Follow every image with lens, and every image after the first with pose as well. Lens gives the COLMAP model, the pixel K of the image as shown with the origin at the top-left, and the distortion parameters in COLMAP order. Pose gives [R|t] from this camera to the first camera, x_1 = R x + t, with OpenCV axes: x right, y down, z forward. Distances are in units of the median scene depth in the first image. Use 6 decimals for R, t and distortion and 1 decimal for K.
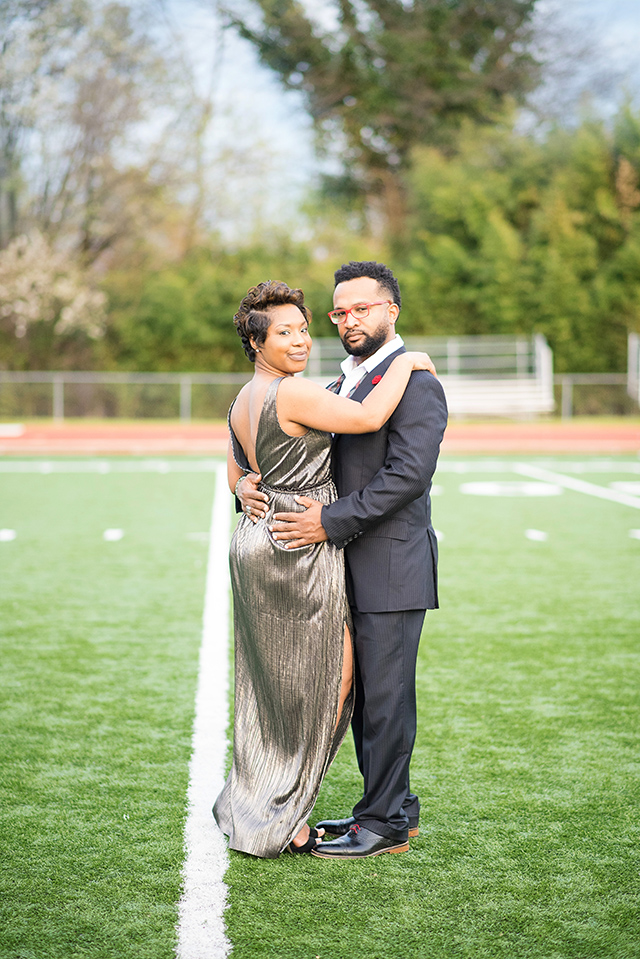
lens RADIAL K [[2322.8, 0, 320.8], [0, 2322.8, 476.6], [0, 0, 1]] dist [0.101196, 0.000000]
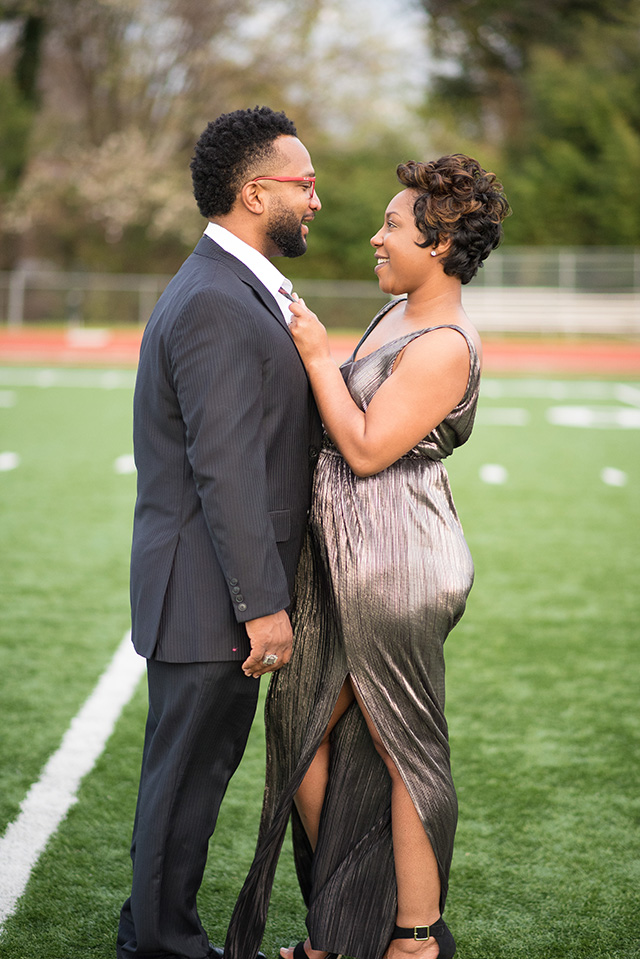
lens RADIAL K [[2322.8, 0, 318.8], [0, 2322.8, 482.1], [0, 0, 1]] dist [0.101196, 0.000000]
pose [[0.998120, 0.026460, -0.055277, 0.055010], [-0.024191, 0.998853, 0.041321, -0.010633], [0.056307, -0.039906, 0.997616, 0.231667]]
